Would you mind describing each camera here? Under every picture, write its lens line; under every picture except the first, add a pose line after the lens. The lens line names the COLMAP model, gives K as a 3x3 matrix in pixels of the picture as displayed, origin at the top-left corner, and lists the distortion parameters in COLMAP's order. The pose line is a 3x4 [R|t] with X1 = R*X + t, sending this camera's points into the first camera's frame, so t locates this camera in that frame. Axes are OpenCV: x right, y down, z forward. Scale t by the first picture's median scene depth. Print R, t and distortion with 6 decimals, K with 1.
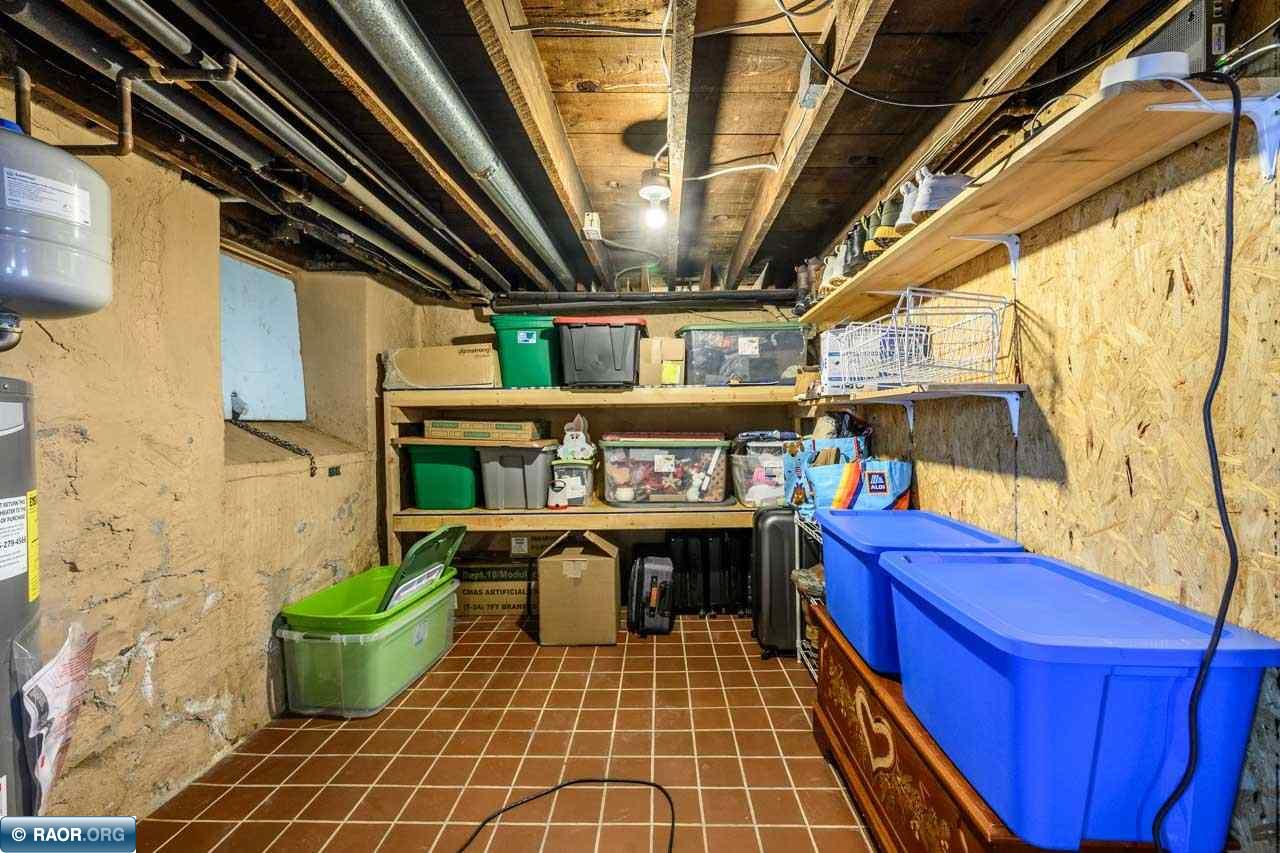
lens RADIAL K [[500.0, 0, 640.0], [0, 500.0, 426.5], [0, 0, 1]] dist [0.000773, -0.000210]
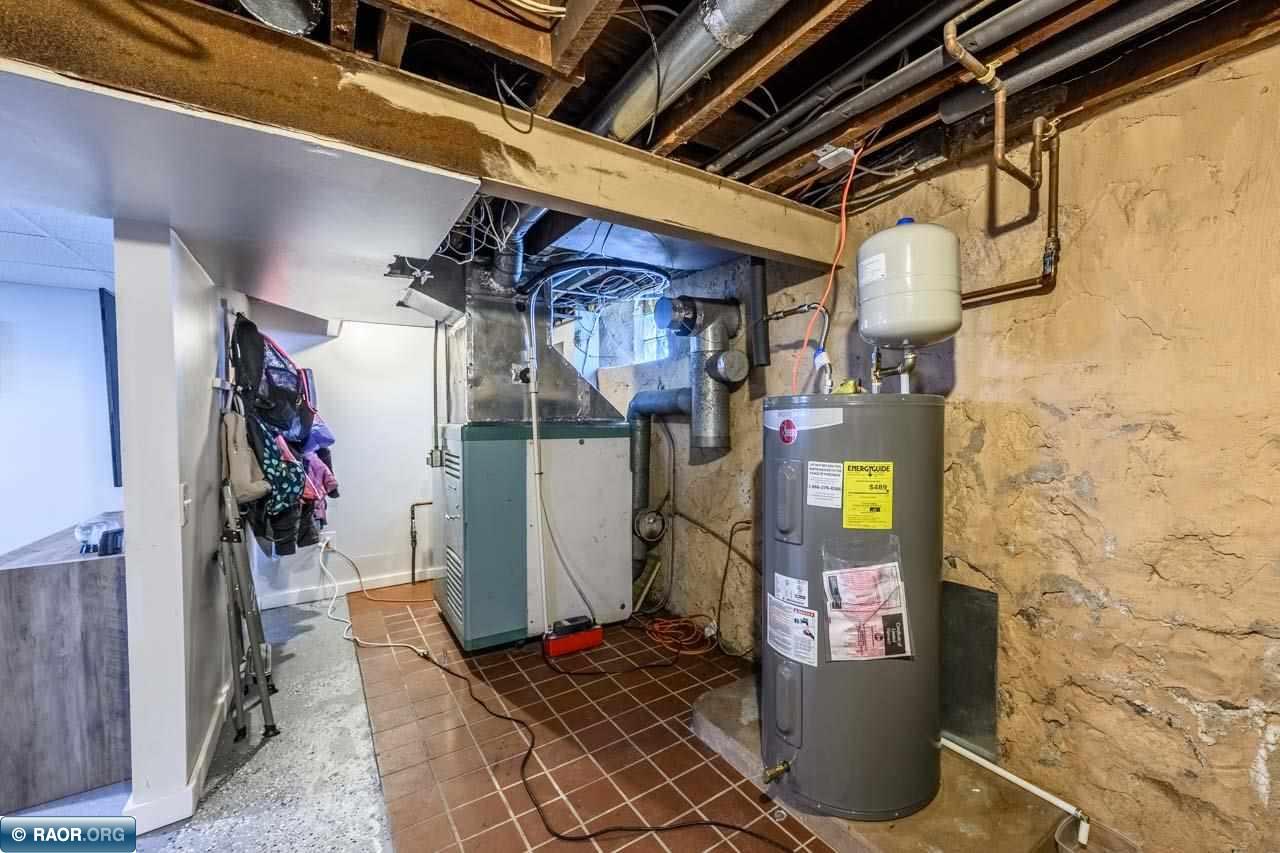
lens RADIAL K [[500.0, 0, 640.0], [0, 500.0, 426.5], [0, 0, 1]] dist [0.000773, -0.000210]
pose [[-0.813443, 0.015568, -0.581437, 0.190504], [-0.002457, 0.999541, 0.030201, -0.016395], [0.581640, 0.025995, -0.813031, 1.120478]]
